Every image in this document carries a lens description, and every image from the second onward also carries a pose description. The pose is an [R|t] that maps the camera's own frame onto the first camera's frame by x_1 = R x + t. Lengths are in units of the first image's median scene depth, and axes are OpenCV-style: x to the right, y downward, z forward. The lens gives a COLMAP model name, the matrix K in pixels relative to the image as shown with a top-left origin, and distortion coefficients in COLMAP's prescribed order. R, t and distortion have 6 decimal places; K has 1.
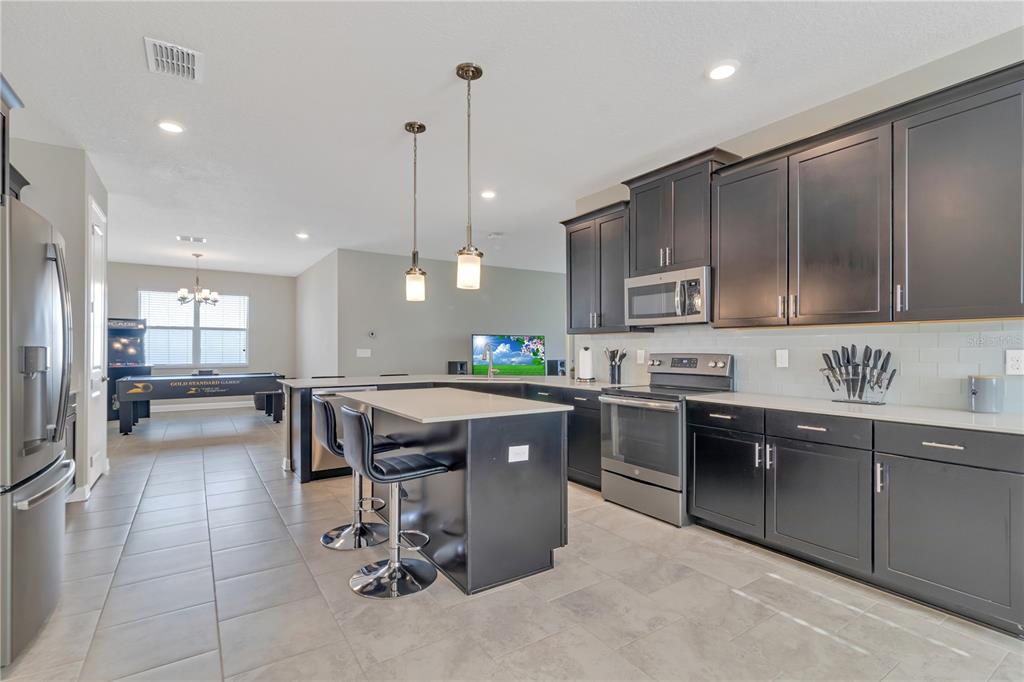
lens RADIAL K [[480.2, 0, 510.7], [0, 480.2, 347.8], [0, 0, 1]] dist [-0.000665, 0.000045]
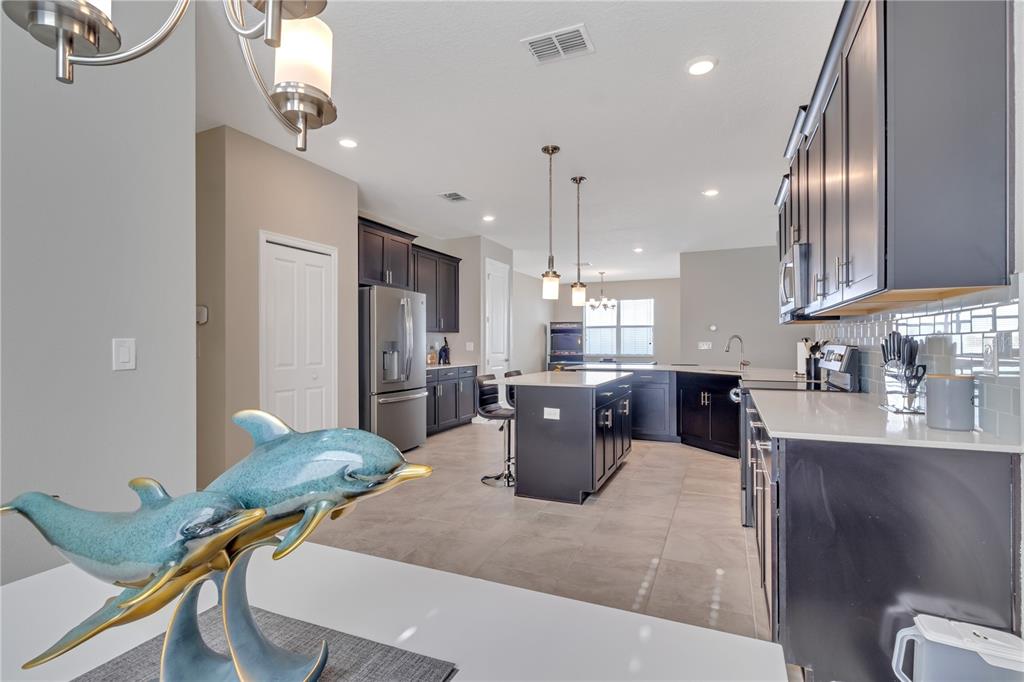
lens RADIAL K [[495.3, 0, 512.0], [0, 495.3, 341.0], [0, 0, 1]] dist [0.000463, 0.000041]
pose [[0.543675, -0.006088, -0.839274, 1.010071], [0.004668, 0.999980, -0.004230, 0.007946], [0.839283, -0.001617, 0.543693, 0.081745]]
